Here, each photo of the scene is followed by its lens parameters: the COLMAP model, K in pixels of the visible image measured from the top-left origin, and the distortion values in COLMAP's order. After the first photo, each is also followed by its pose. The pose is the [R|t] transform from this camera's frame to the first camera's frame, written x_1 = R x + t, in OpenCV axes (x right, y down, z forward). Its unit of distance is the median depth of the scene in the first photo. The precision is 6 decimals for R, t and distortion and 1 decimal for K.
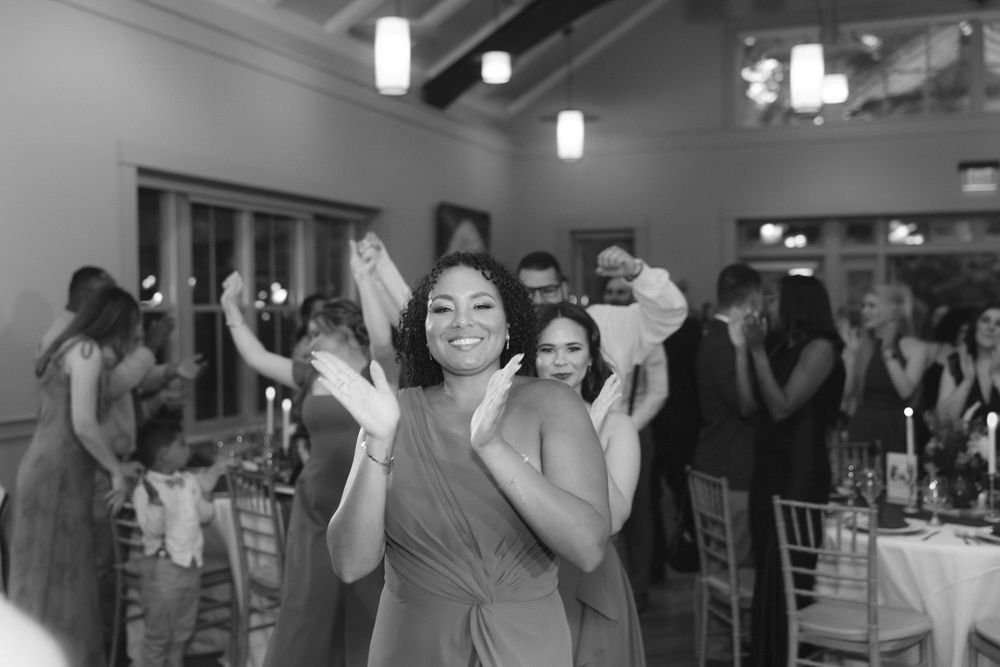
lens RADIAL K [[1125.4, 0, 500.0], [0, 1125.4, 333.5], [0, 0, 1]] dist [0.006155, 0.003508]
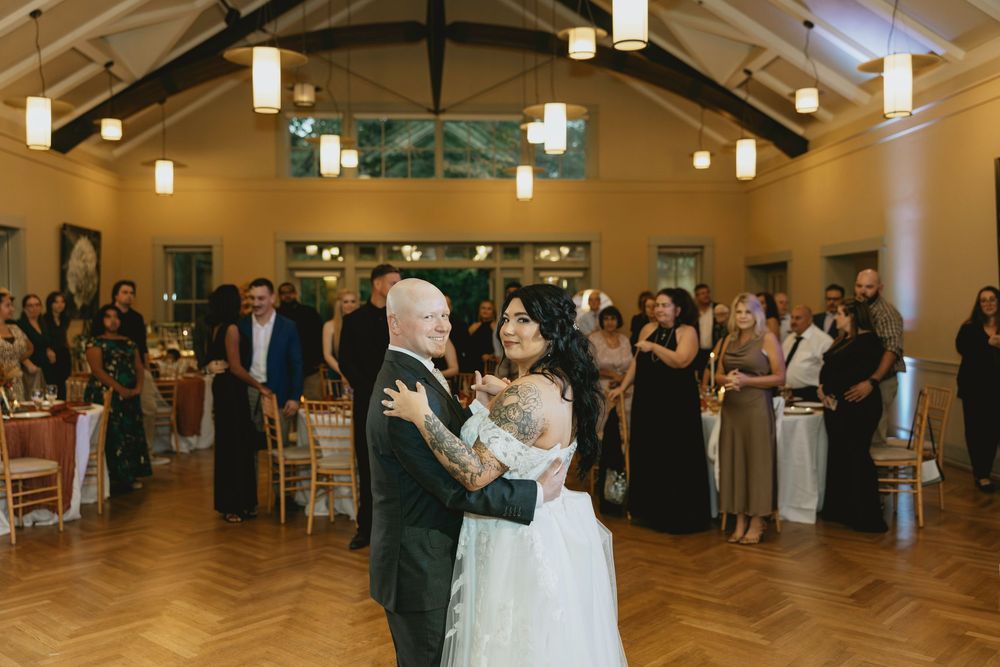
lens RADIAL K [[1026.0, 0, 500.0], [0, 1026.0, 333.5], [0, 0, 1]] dist [-0.008733, 0.001403]
pose [[0.916974, -0.007841, 0.398870, -0.063010], [0.006089, 0.999965, 0.005661, 0.010844], [-0.398900, -0.002762, 0.916990, -0.316917]]
